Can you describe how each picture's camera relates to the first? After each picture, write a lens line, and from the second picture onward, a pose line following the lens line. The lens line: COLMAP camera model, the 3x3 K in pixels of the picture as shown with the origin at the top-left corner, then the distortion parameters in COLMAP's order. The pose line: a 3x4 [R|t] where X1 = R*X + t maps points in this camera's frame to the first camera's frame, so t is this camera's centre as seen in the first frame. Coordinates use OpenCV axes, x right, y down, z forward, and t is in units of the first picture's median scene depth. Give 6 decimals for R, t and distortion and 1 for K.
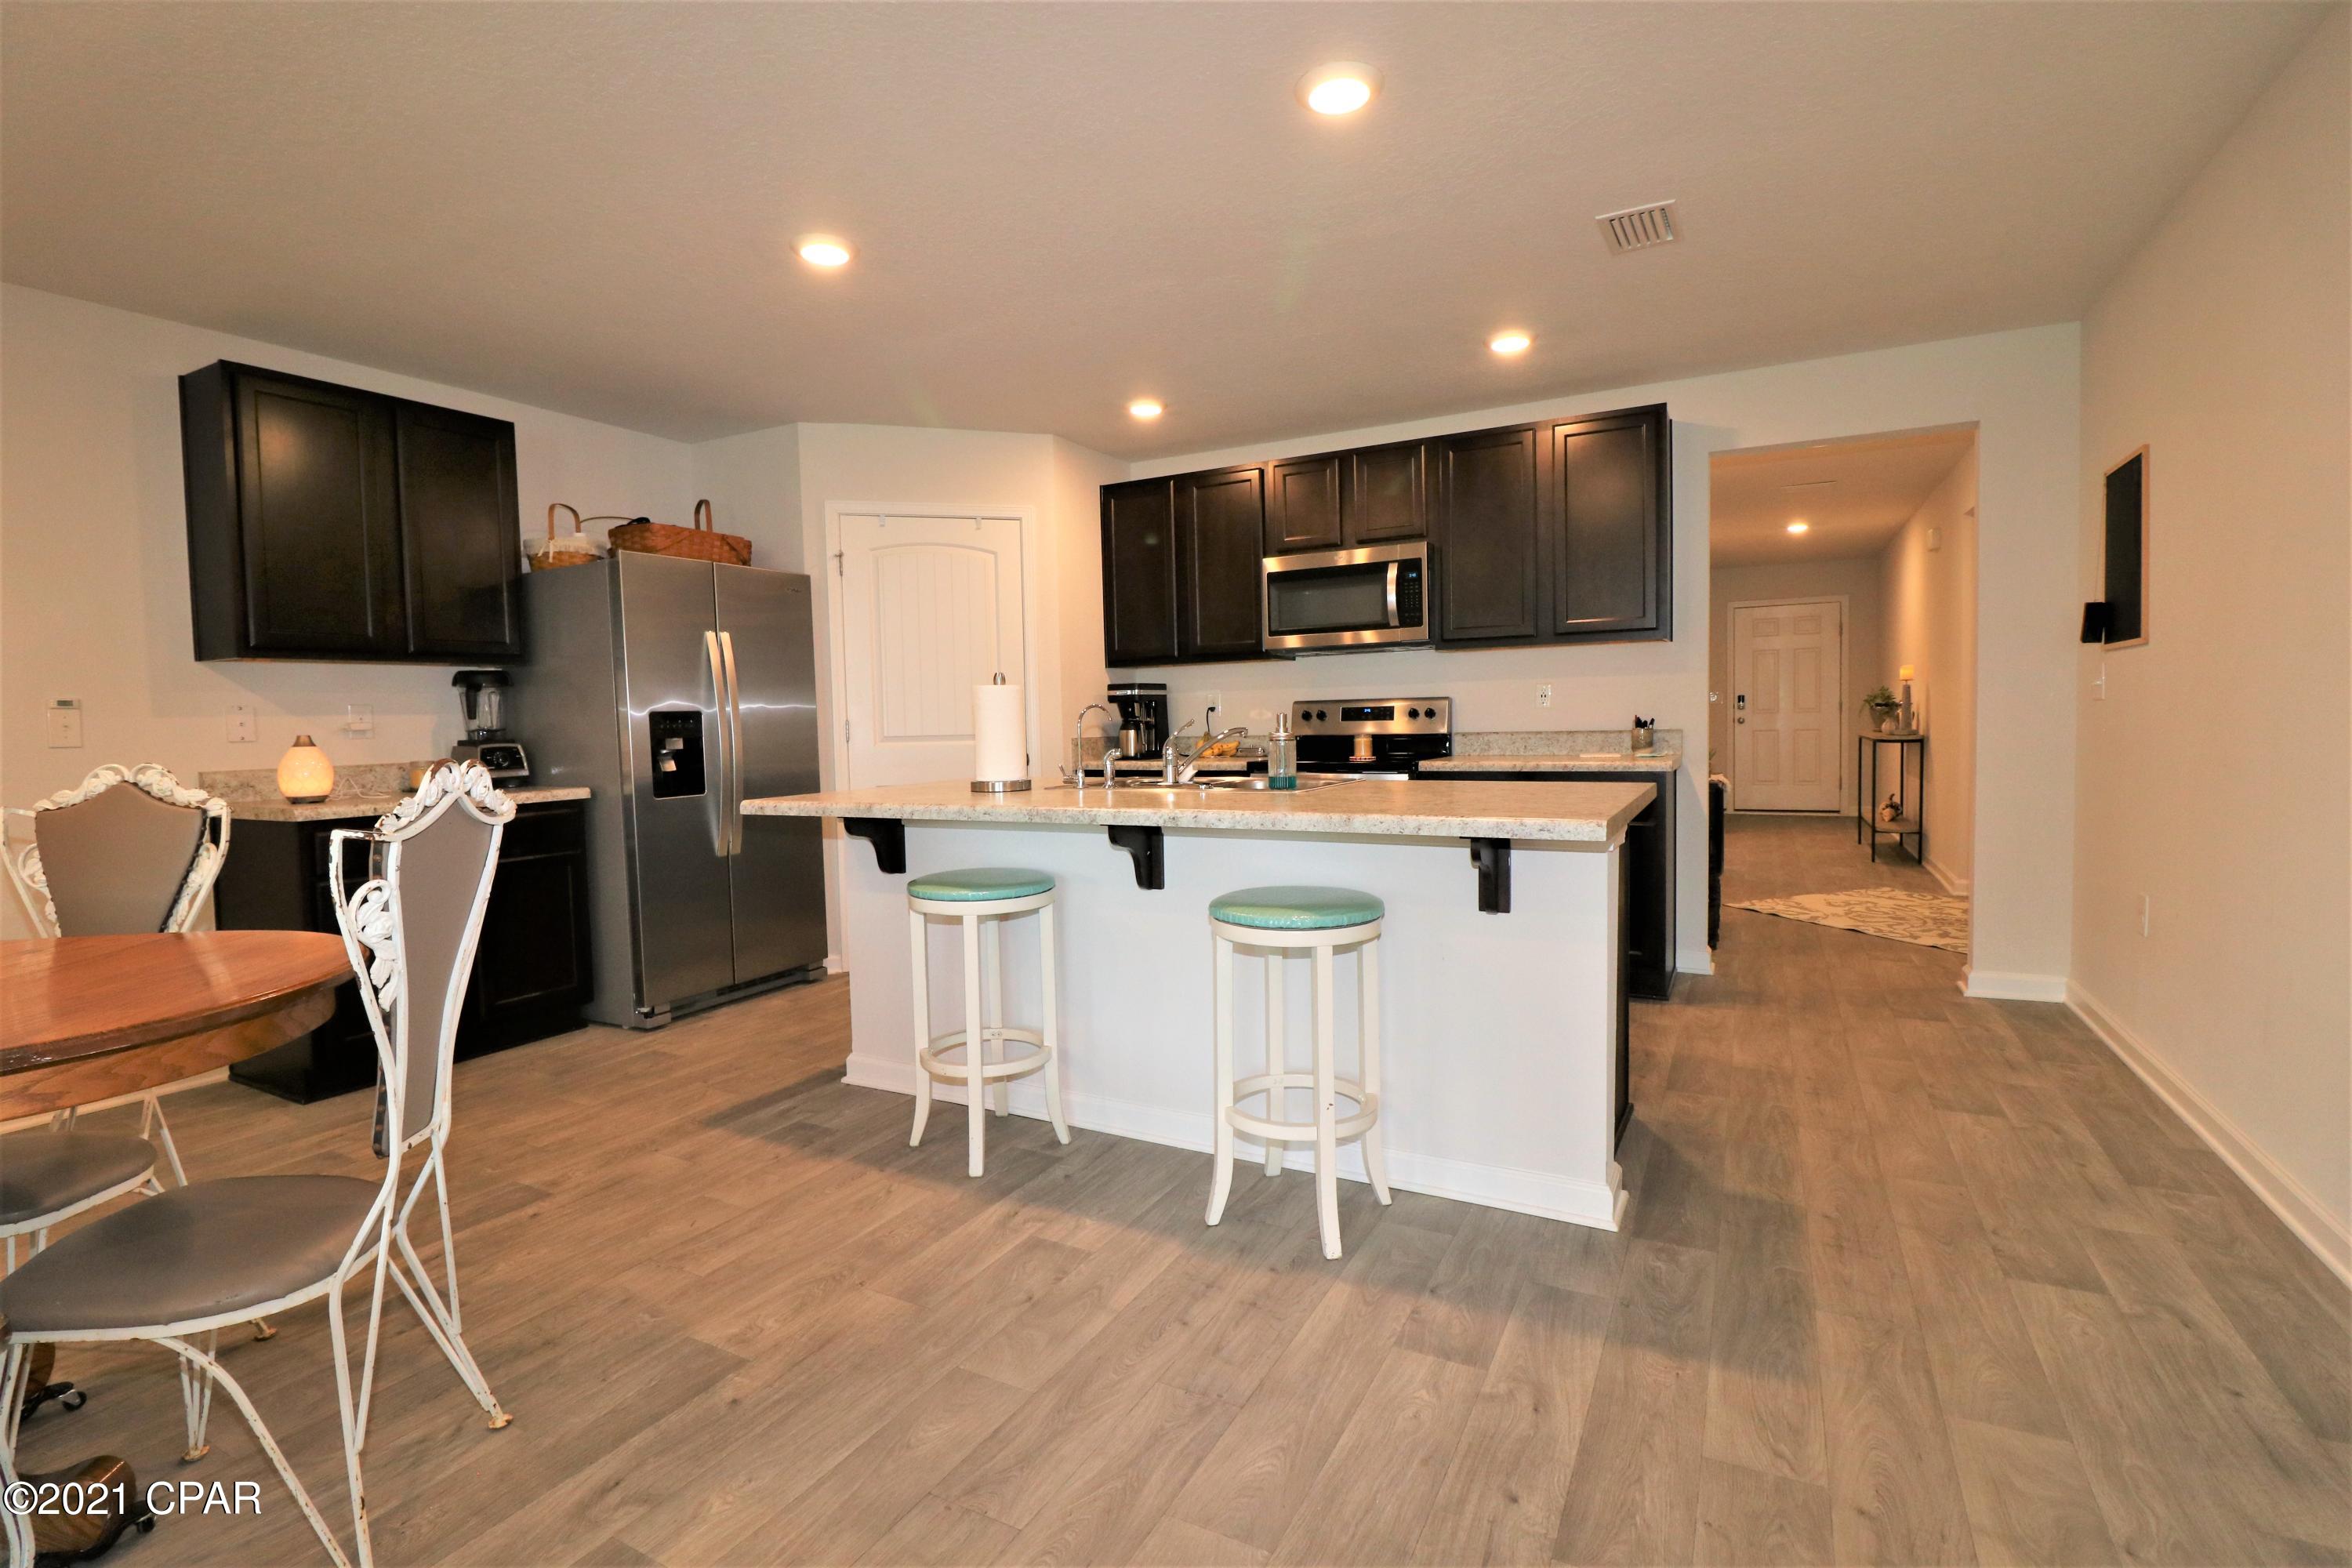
lens RADIAL K [[1086.4, 0, 1159.8], [0, 1086.4, 778.0], [0, 0, 1]] dist [-0.003830, -0.010801]
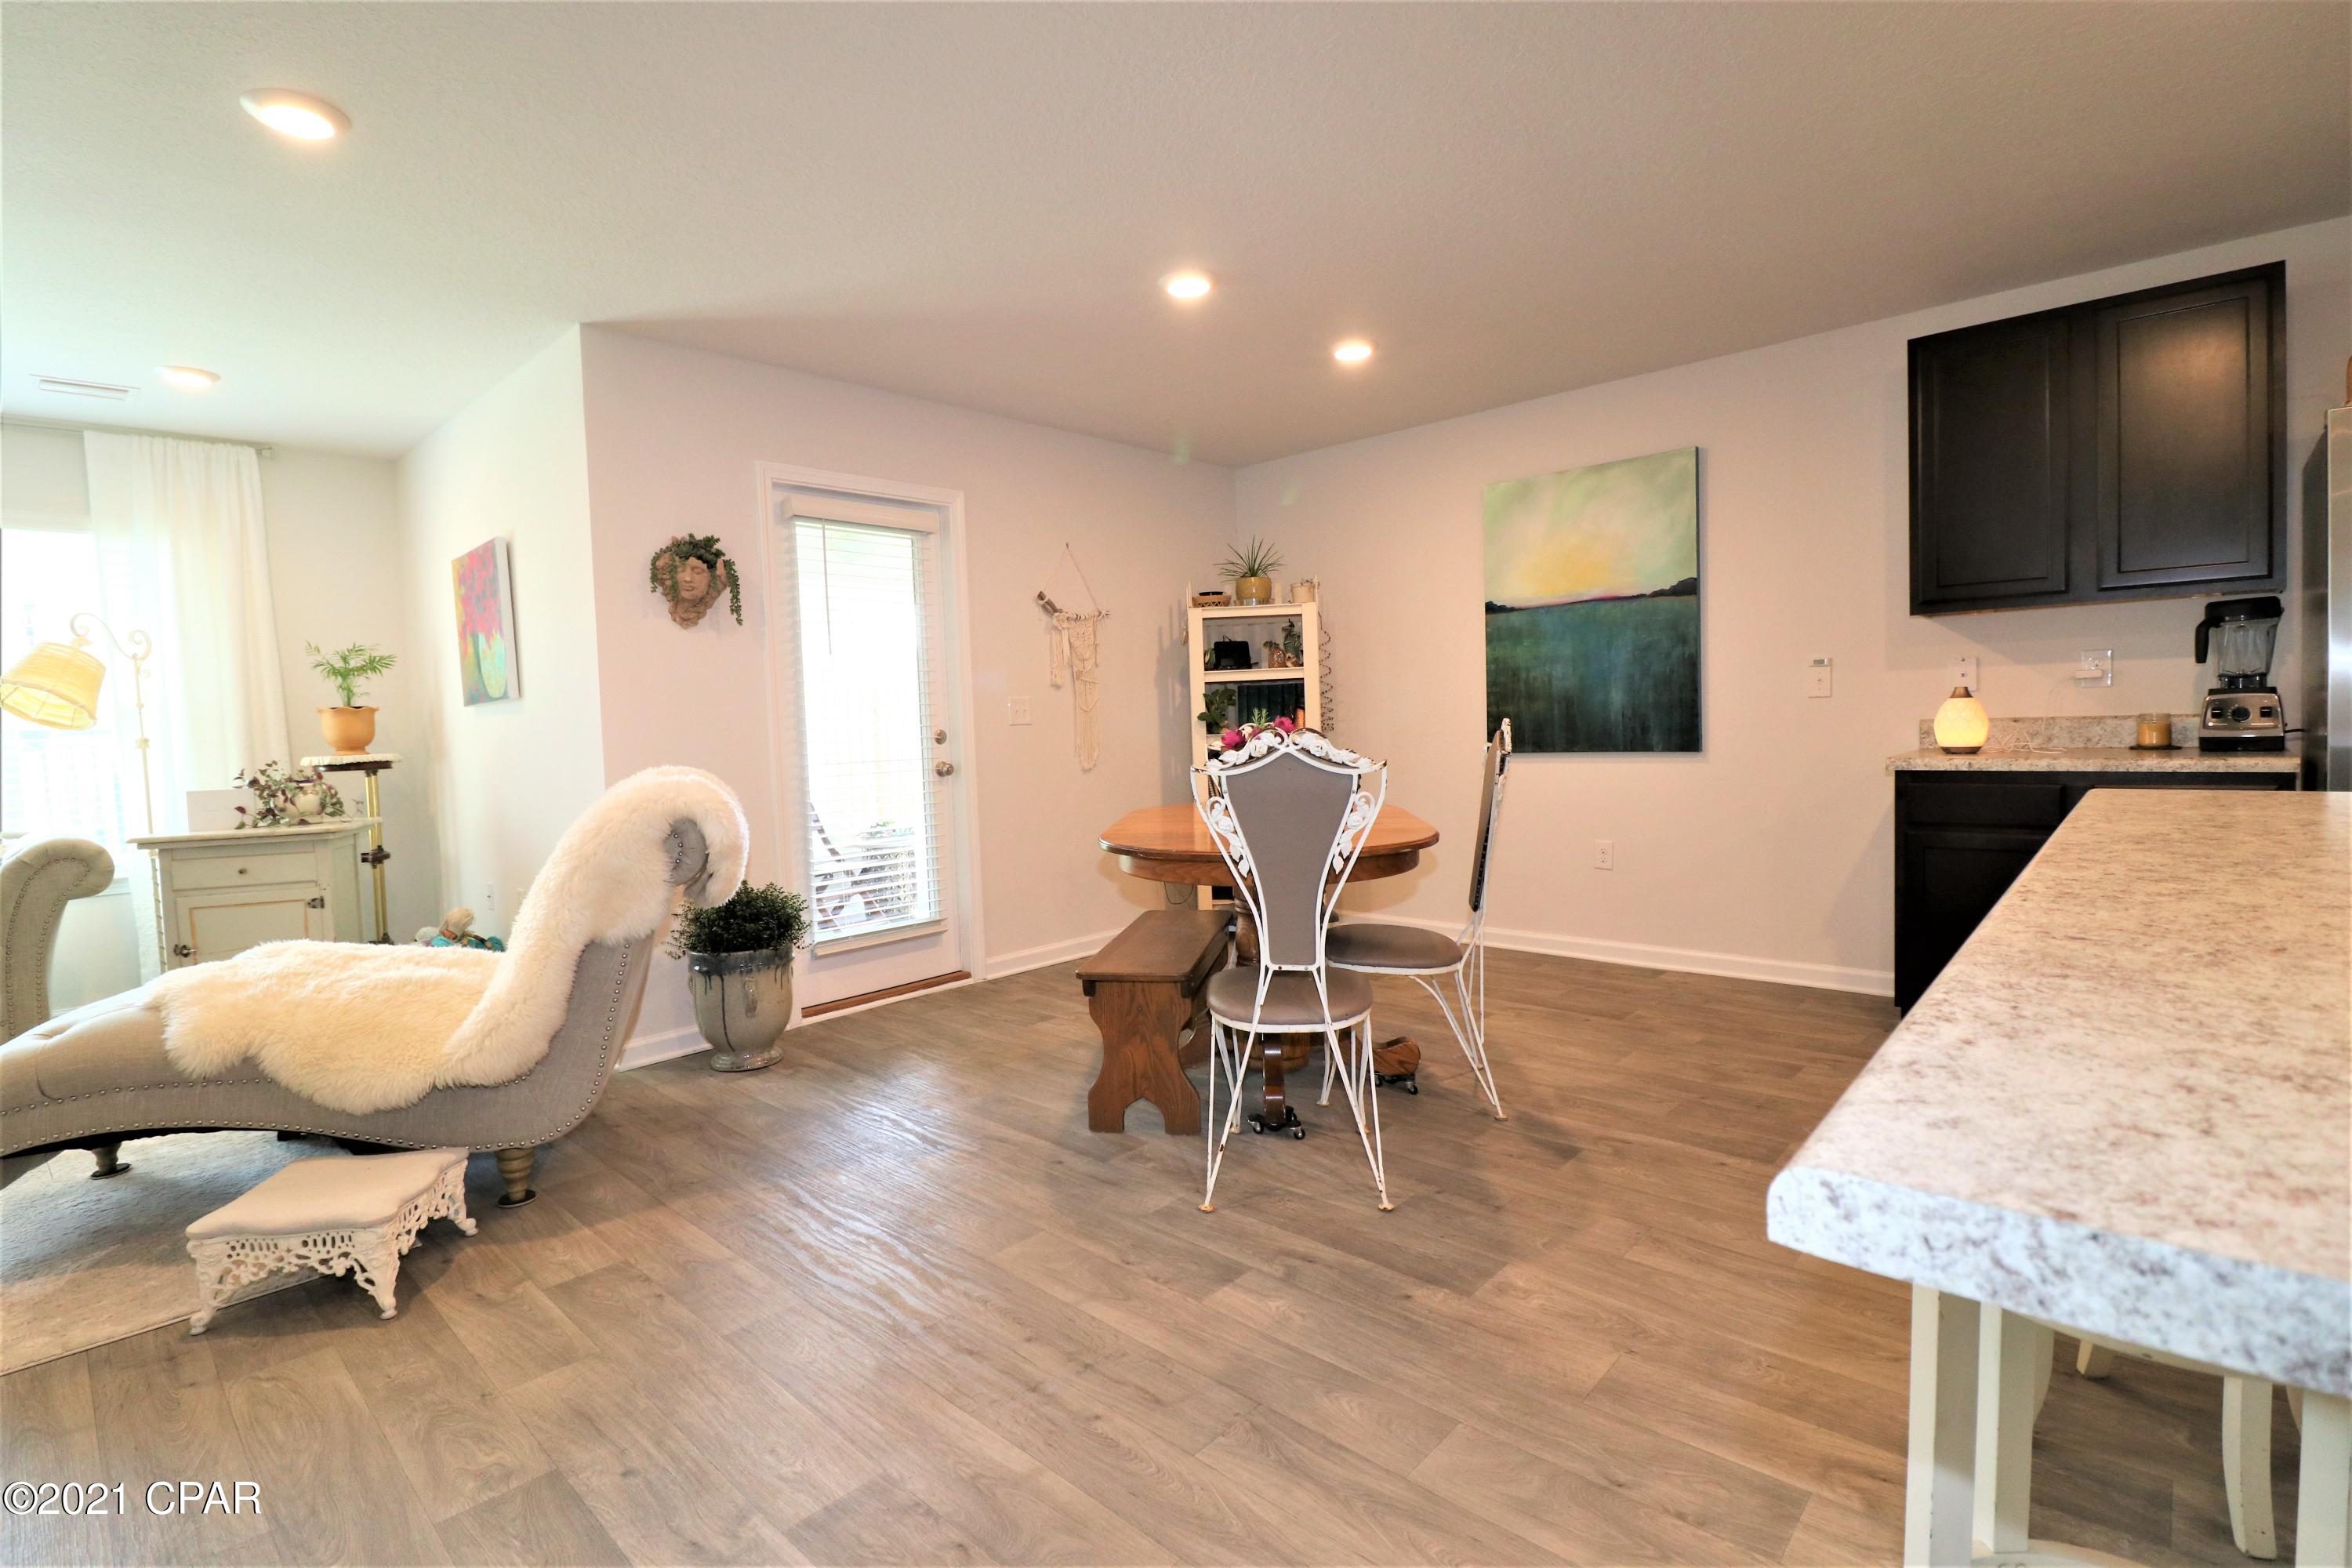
lens RADIAL K [[1086.4, 0, 1168.6], [0, 1086.4, 772.5], [0, 0, 1]] dist [-0.003830, -0.010801]
pose [[-0.246366, 0.079613, -0.965901, 0.410673], [-0.013640, 0.996237, 0.085593, -0.039109], [0.969081, 0.034262, -0.244353, 0.570589]]
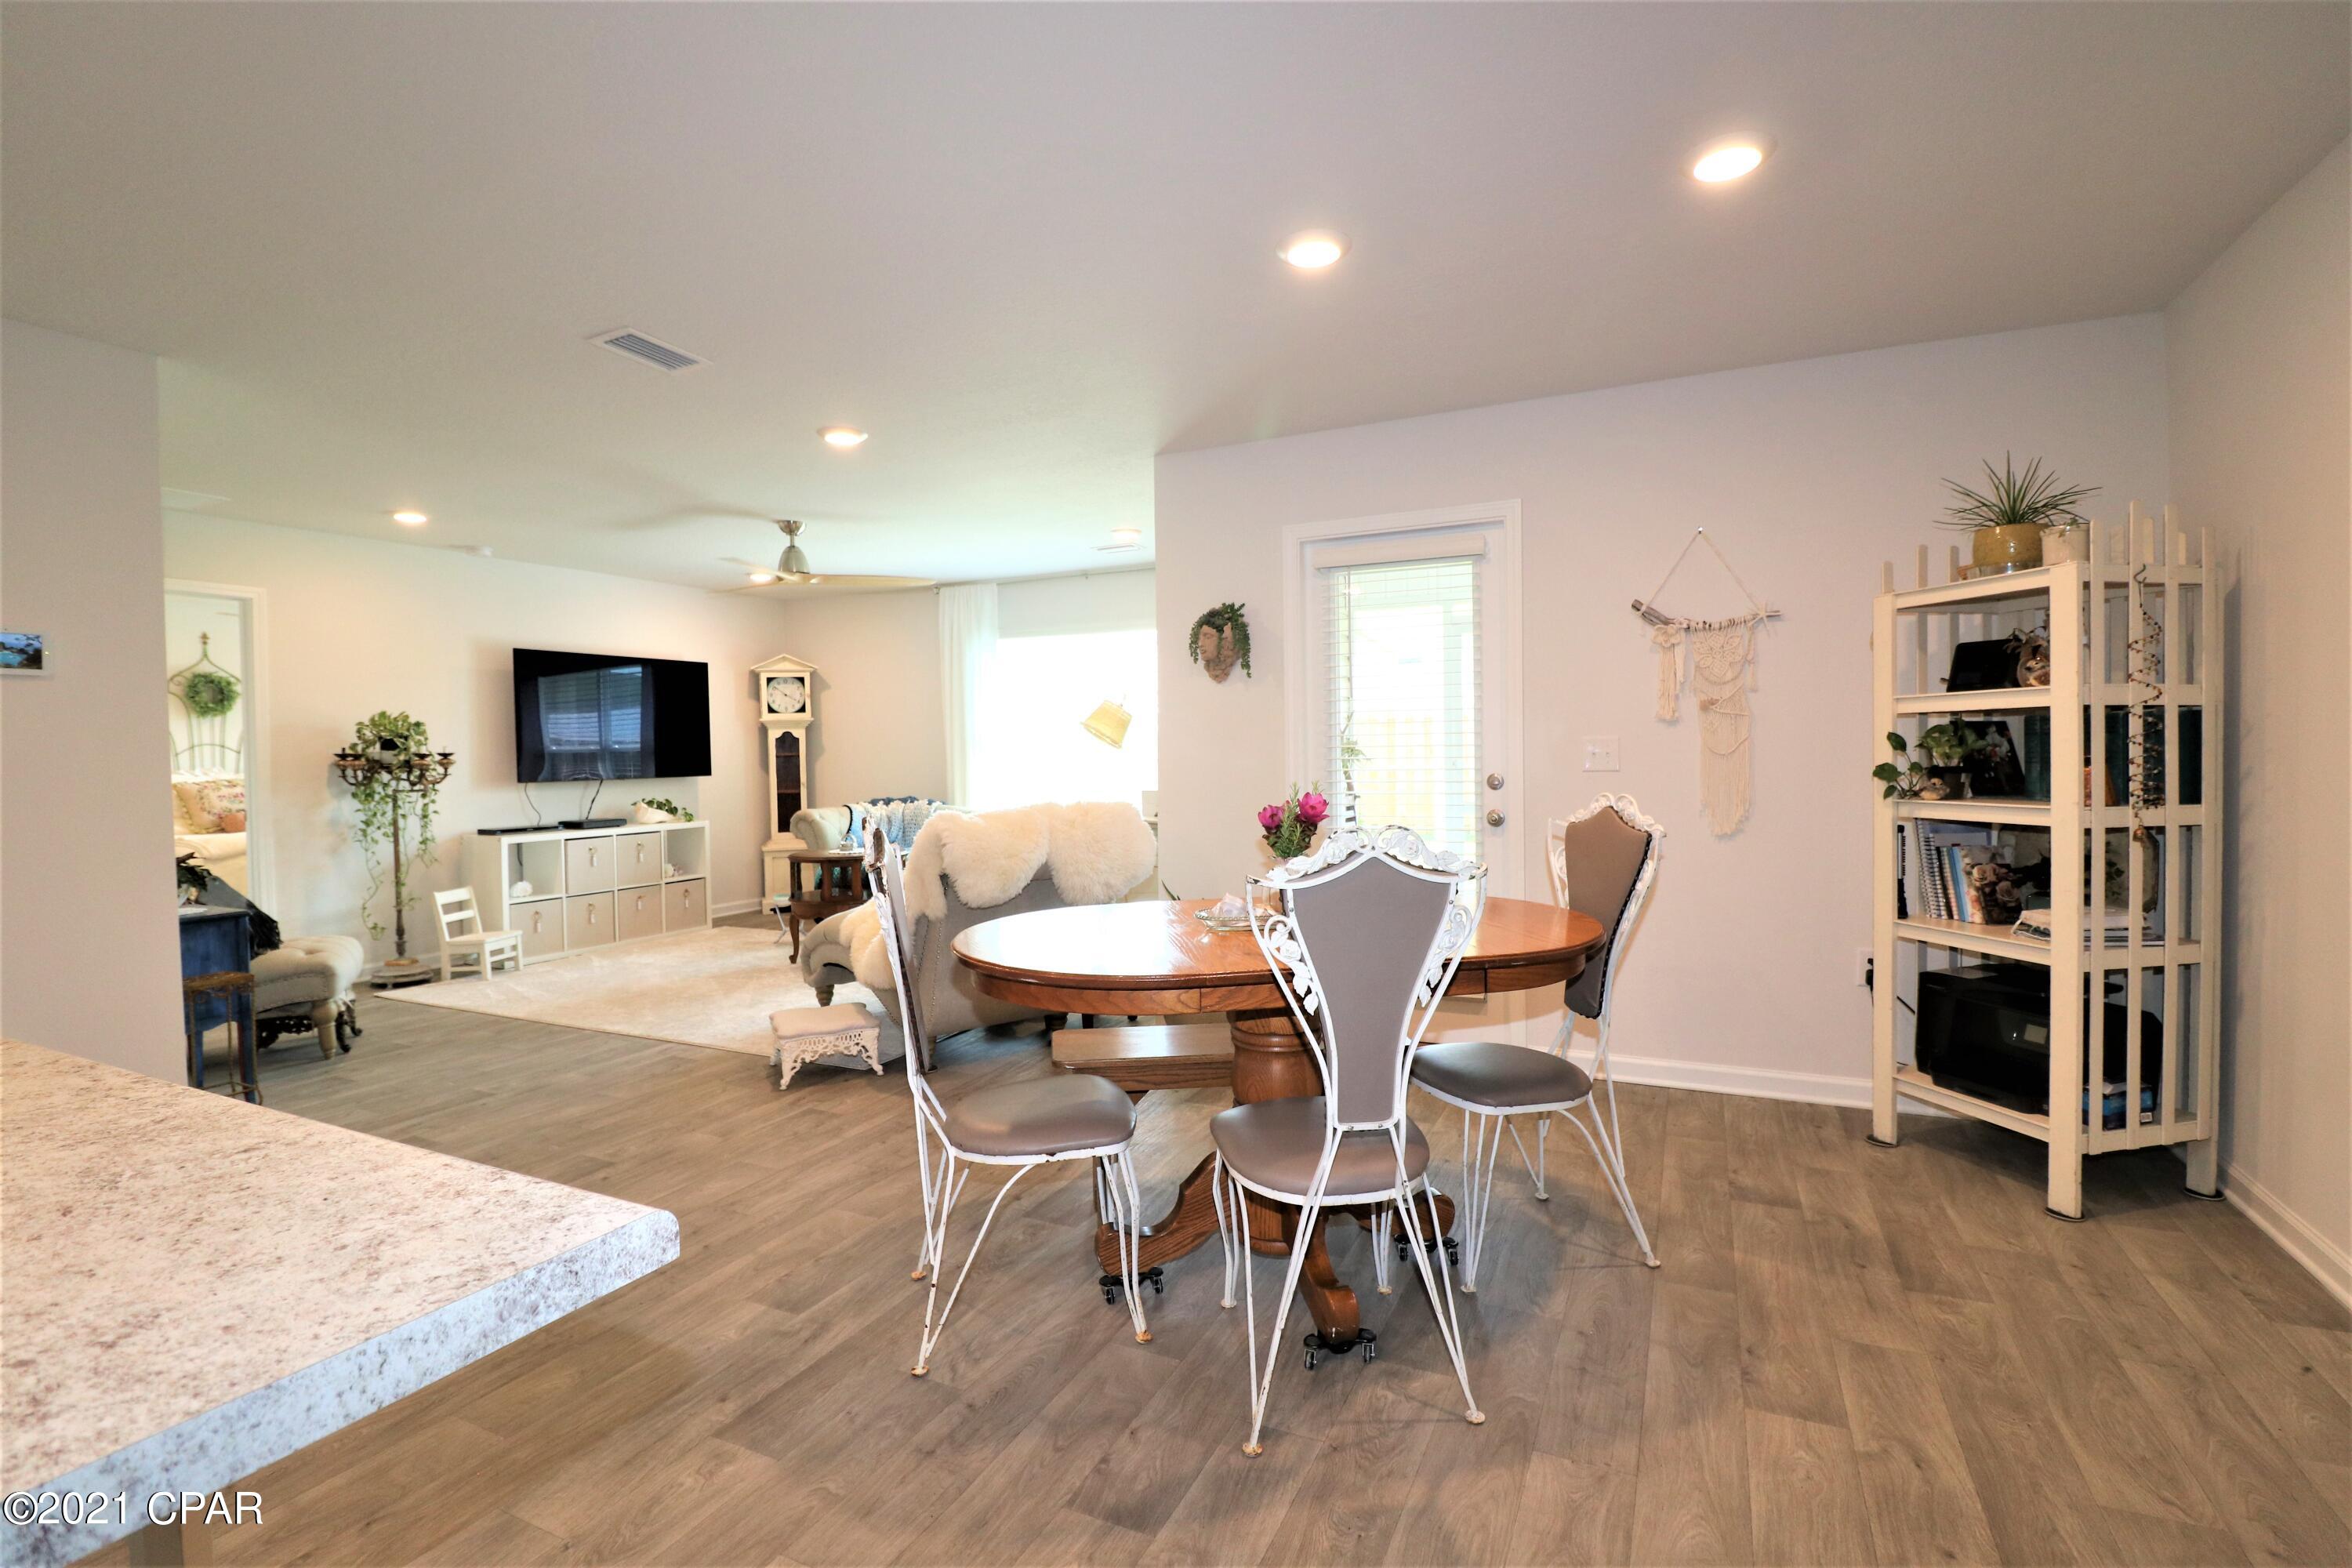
lens RADIAL K [[1086.4, 0, 1169.1], [0, 1086.4, 781.1], [0, 0, 1]] dist [-0.003830, -0.010801]
pose [[-0.997941, 0.043560, -0.047070, -0.469386], [0.039370, 0.995469, 0.086549, -0.085545], [0.050627, 0.084518, -0.995135, 1.180452]]
